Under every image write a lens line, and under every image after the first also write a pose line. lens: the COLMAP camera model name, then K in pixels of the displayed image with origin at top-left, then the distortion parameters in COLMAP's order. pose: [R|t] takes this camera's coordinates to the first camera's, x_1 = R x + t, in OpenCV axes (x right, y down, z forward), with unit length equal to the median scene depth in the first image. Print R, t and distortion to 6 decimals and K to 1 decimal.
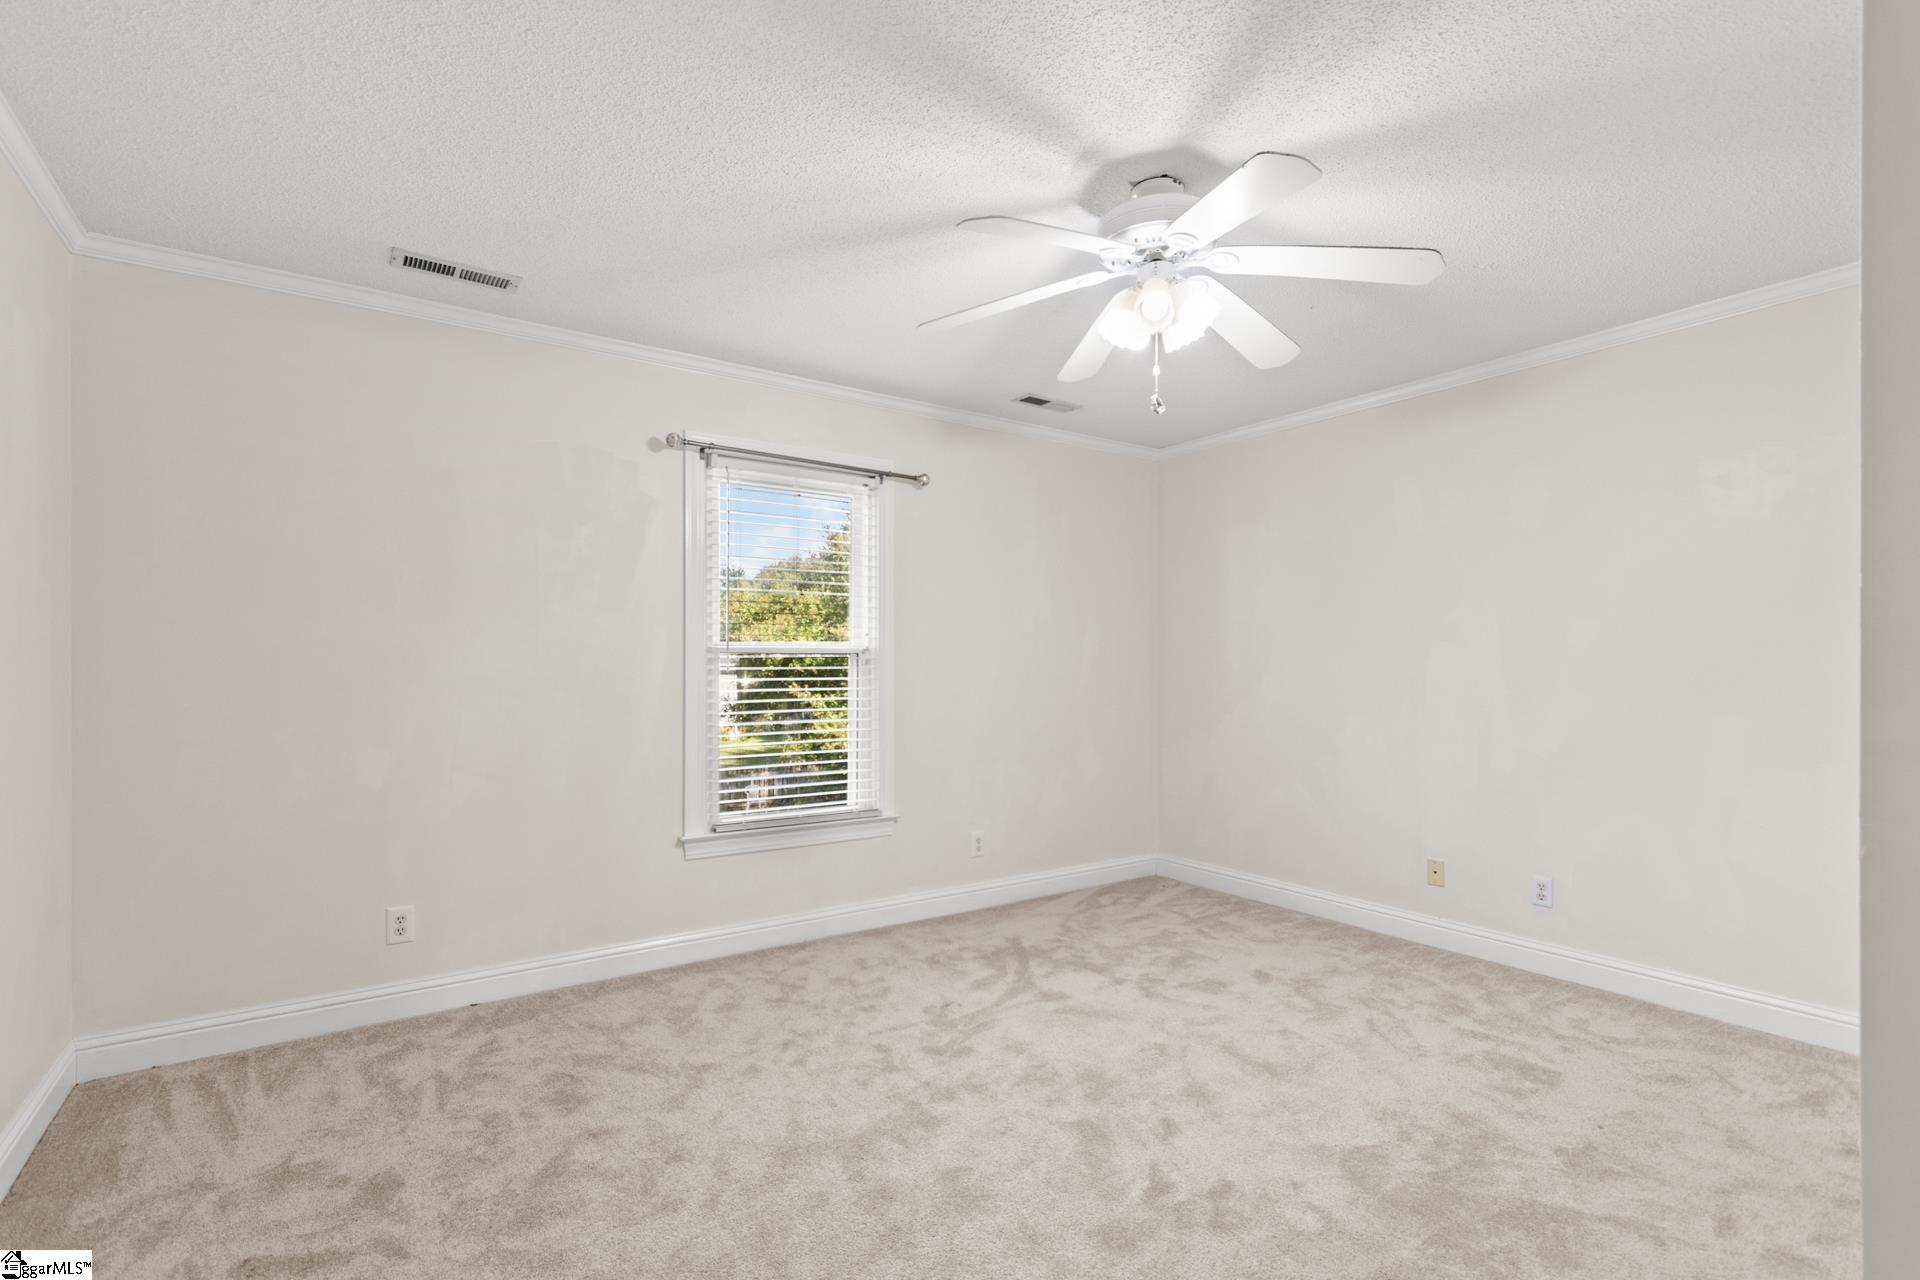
lens RADIAL K [[884.5, 0, 942.3], [0, 884.5, 654.6], [0, 0, 1]] dist [-0.000020, -0.001467]
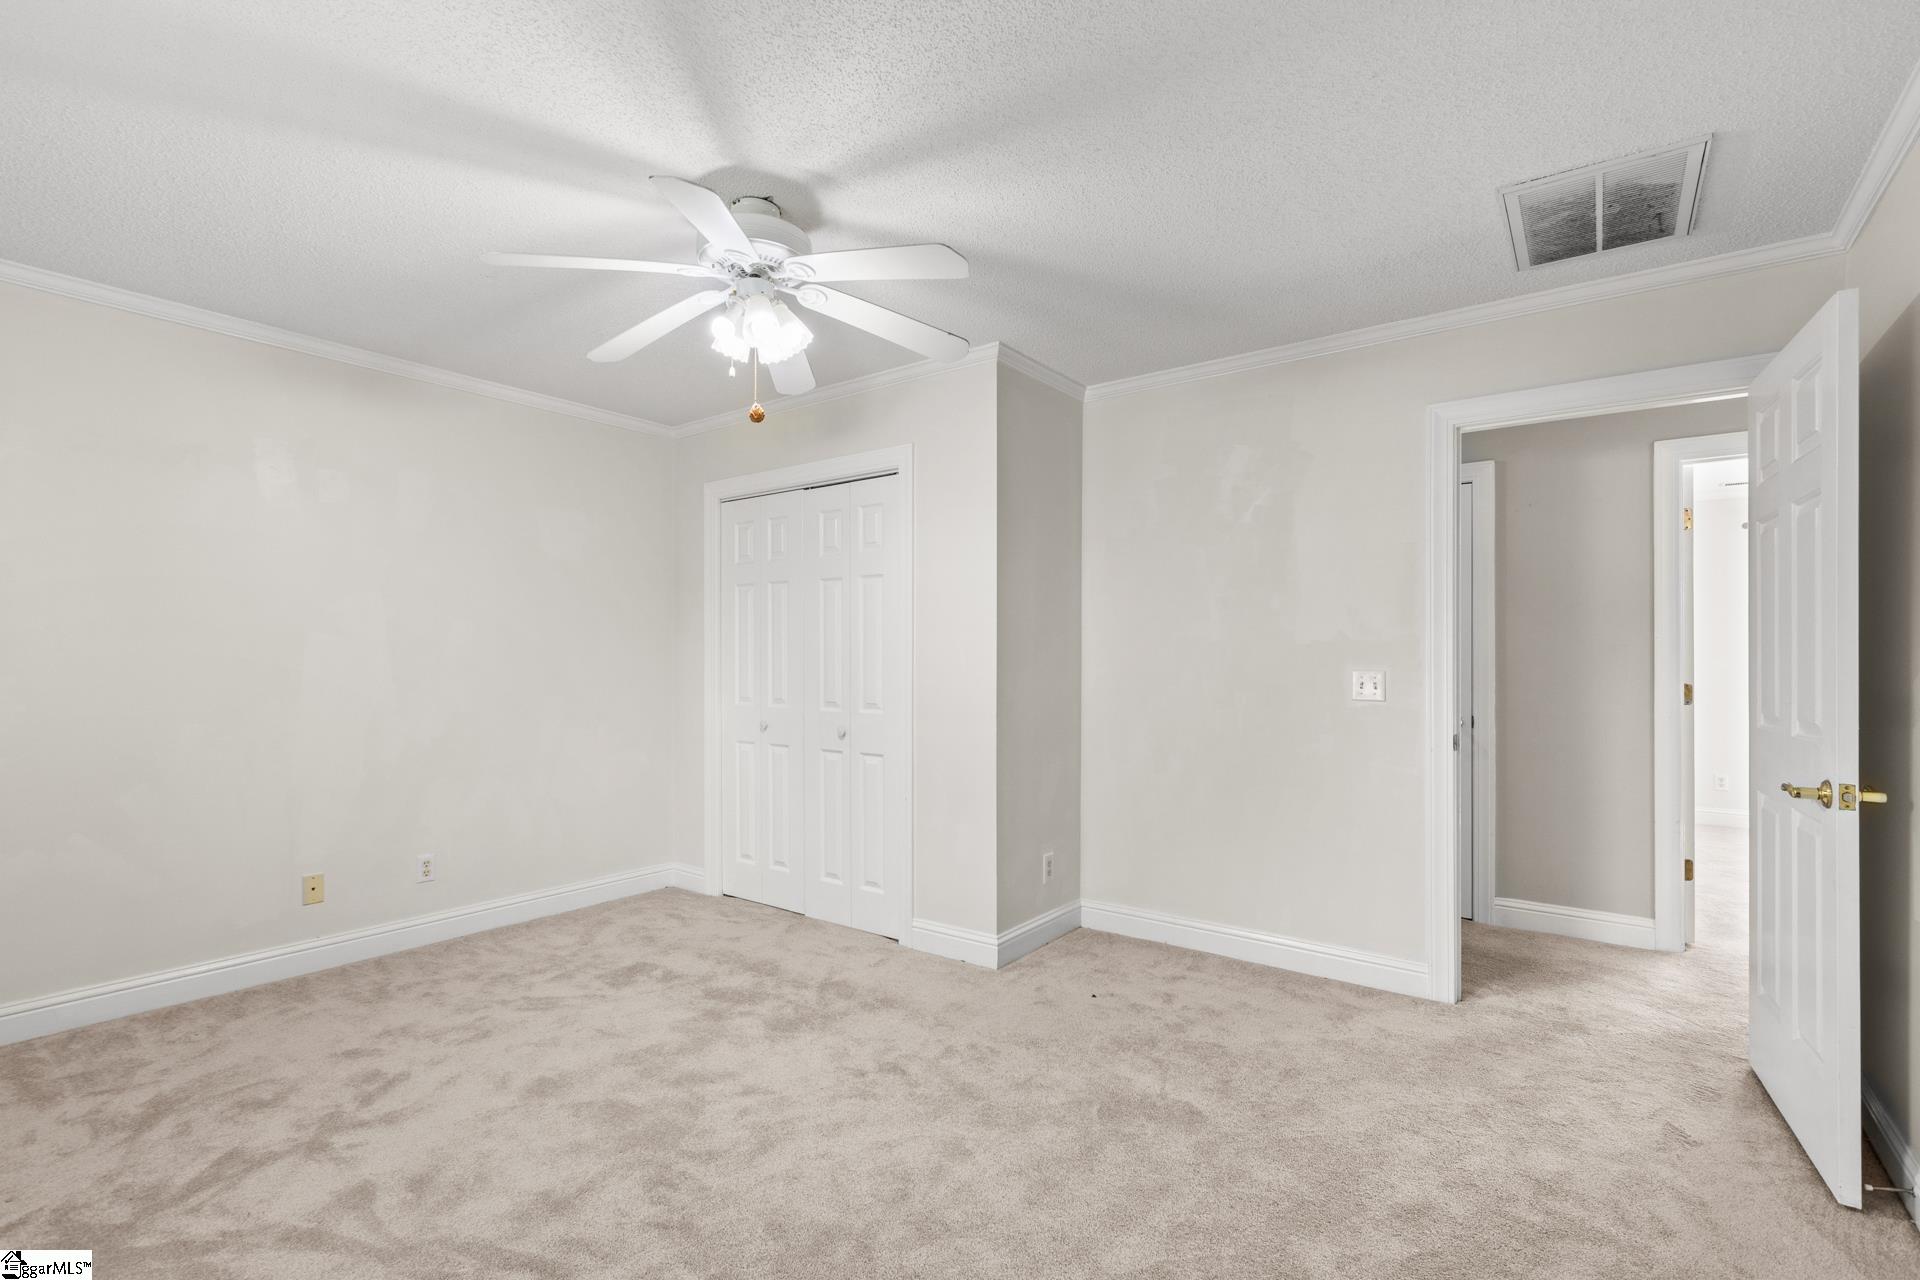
lens RADIAL K [[884.5, 0, 945.5], [0, 884.5, 651.0], [0, 0, 1]] dist [-0.000020, -0.001467]
pose [[-0.338741, 0.010241, 0.940824, -0.589257], [-0.018944, 0.999664, -0.017703, 0.009204], [-0.940689, -0.023819, -0.338433, 0.817673]]
